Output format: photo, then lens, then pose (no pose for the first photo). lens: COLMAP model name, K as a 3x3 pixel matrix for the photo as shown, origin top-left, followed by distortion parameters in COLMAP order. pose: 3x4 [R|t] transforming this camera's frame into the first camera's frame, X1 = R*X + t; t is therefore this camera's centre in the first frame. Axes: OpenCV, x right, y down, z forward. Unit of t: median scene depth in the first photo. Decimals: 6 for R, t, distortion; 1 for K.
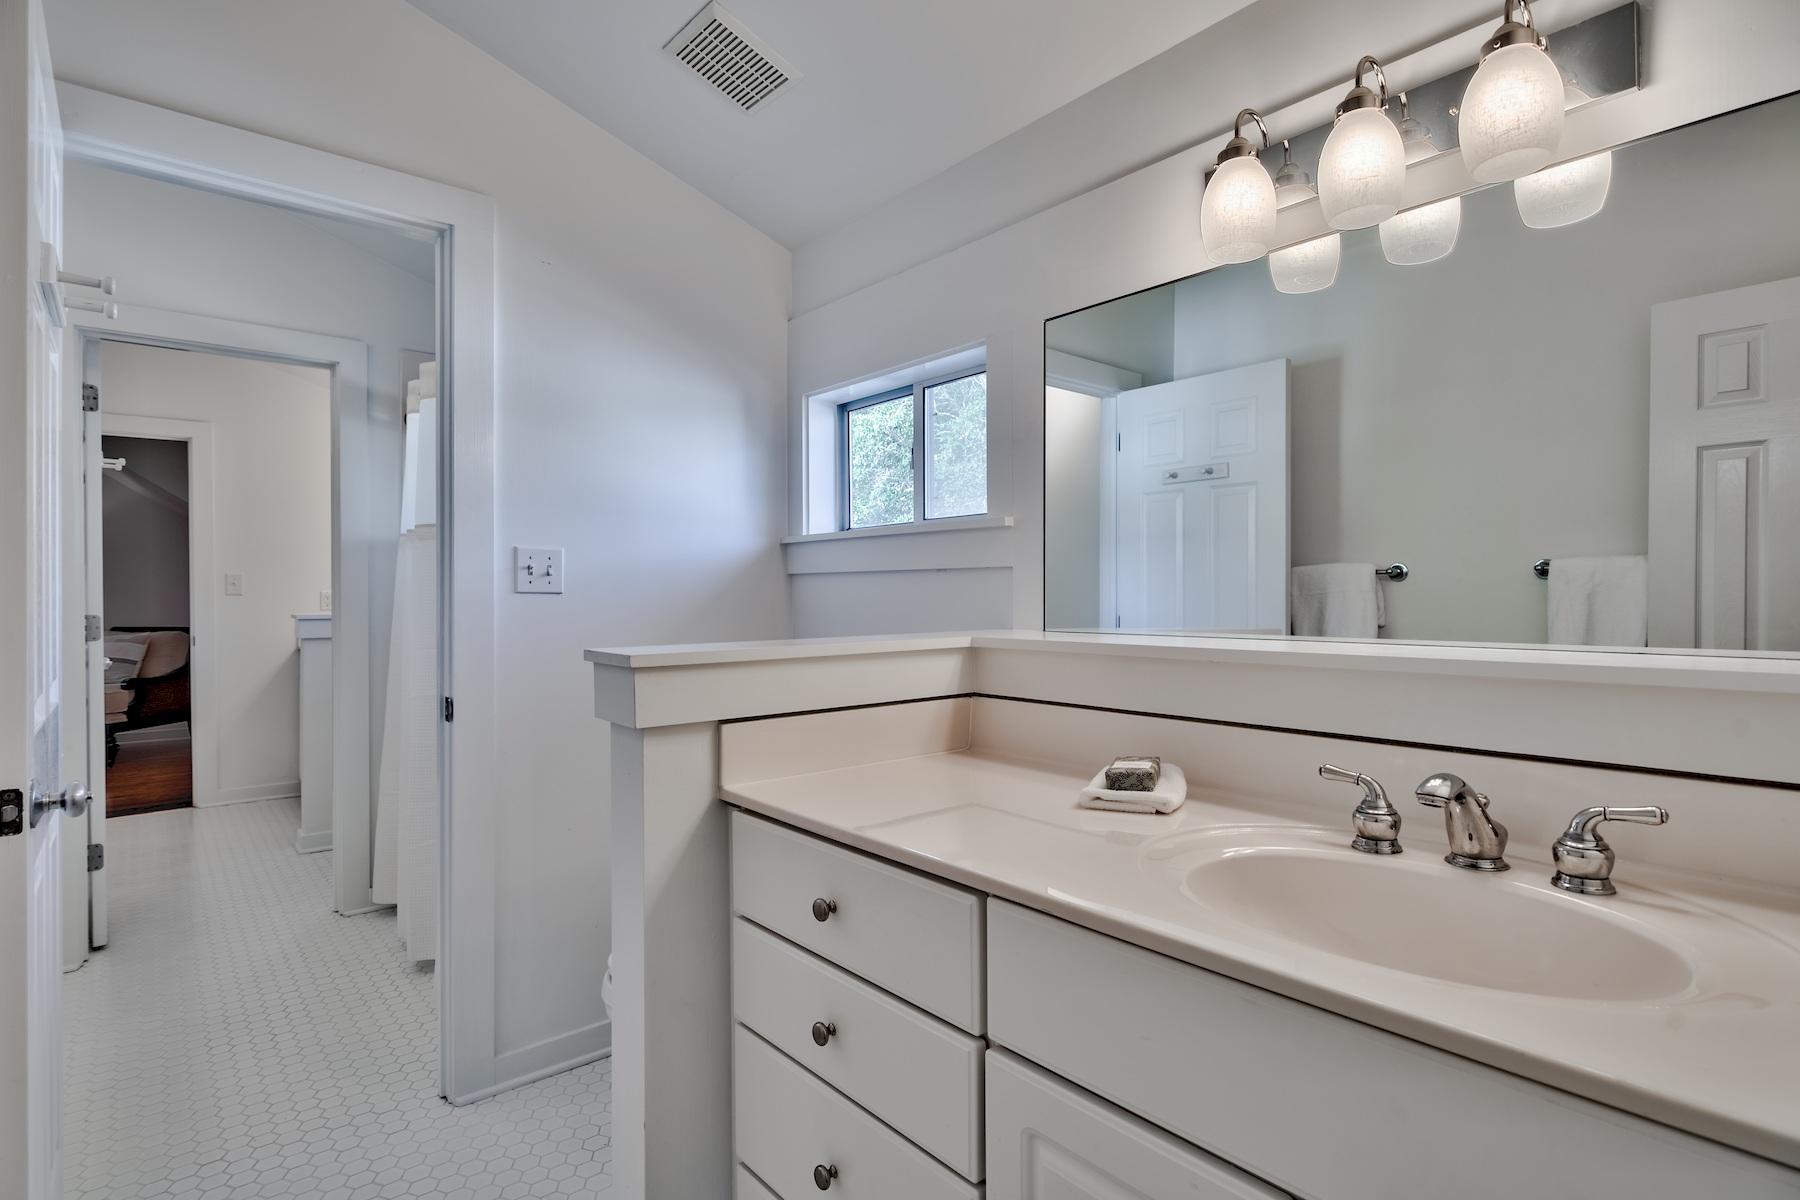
lens RADIAL K [[907.7, 0, 900.0], [0, 907.7, 600.0], [0, 0, 1]] dist [-0.011419, -0.000533]
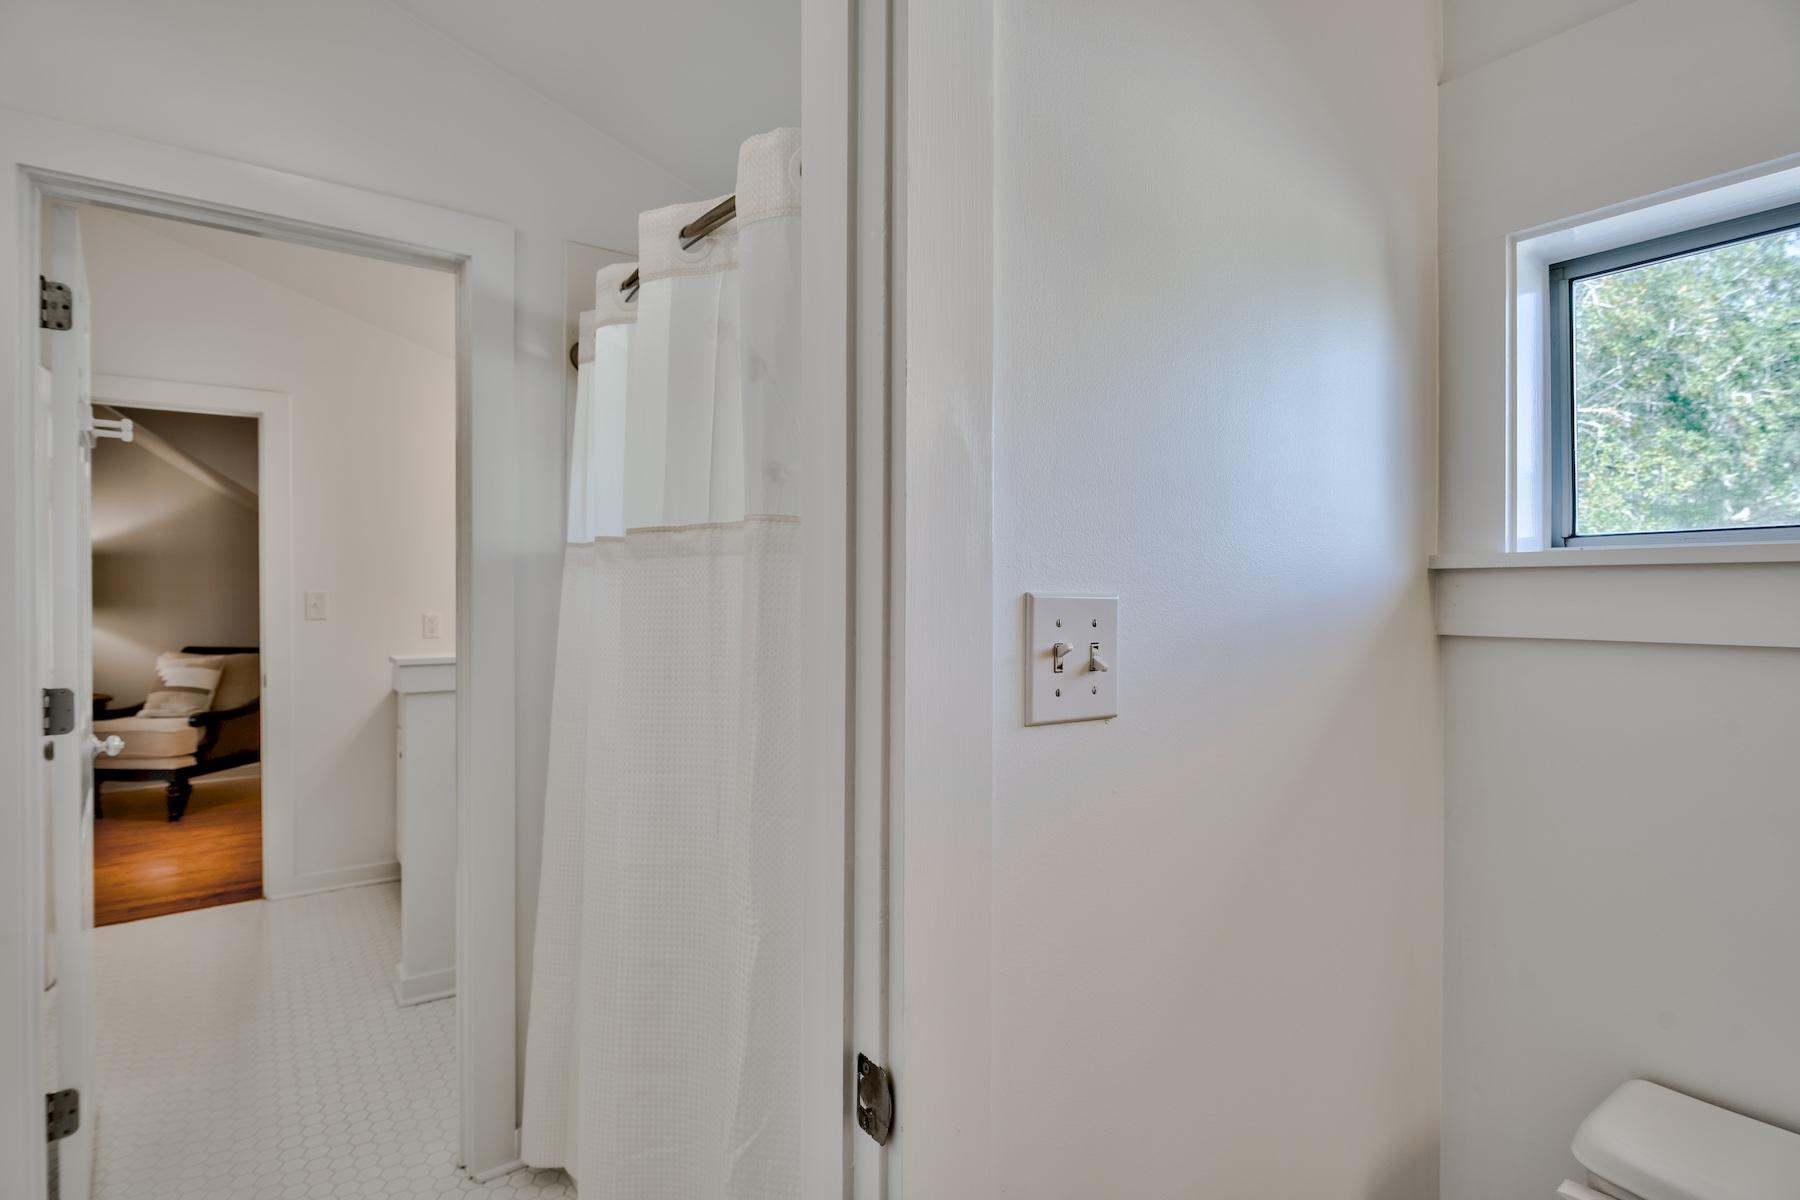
lens RADIAL K [[907.7, 0, 900.0], [0, 907.7, 600.0], [0, 0, 1]] dist [-0.011419, -0.000533]
pose [[0.997298, 0.003892, -0.073359, -0.296293], [-0.003970, 0.999992, -0.000920, -0.036914], [0.073355, 0.001209, 0.997305, 0.428948]]
